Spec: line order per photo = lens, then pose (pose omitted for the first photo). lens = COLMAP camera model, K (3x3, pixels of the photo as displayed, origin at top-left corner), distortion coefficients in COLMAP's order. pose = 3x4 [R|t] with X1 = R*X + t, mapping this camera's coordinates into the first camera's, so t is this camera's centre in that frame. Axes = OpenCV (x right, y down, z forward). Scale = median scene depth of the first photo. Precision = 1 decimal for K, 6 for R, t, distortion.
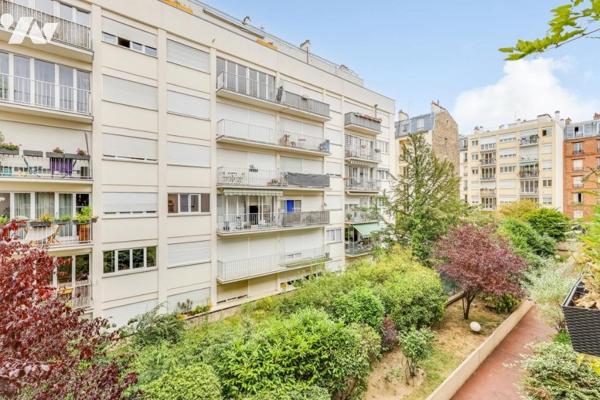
lens RADIAL K [[274.2, 0, 299.8], [0, 274.2, 199.0], [0, 0, 1]] dist [0.006062, 0.001143]
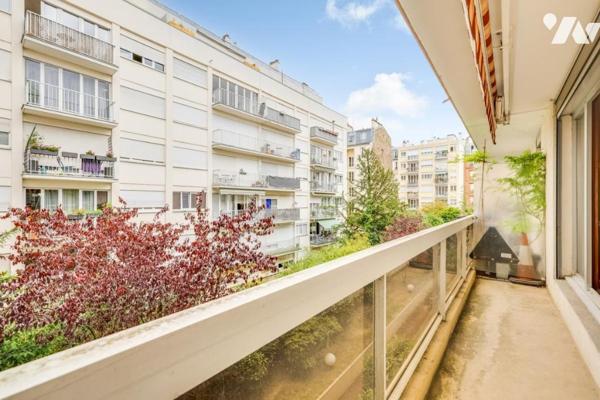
lens RADIAL K [[274.2, 0, 300.0], [0, 274.2, 201.2], [0, 0, 1]] dist [0.006062, 0.001143]
pose [[0.975017, 0.005238, 0.222069, -0.177168], [-0.005820, 0.999981, 0.001966, 0.010758], [-0.222055, -0.003210, 0.975029, -0.191584]]
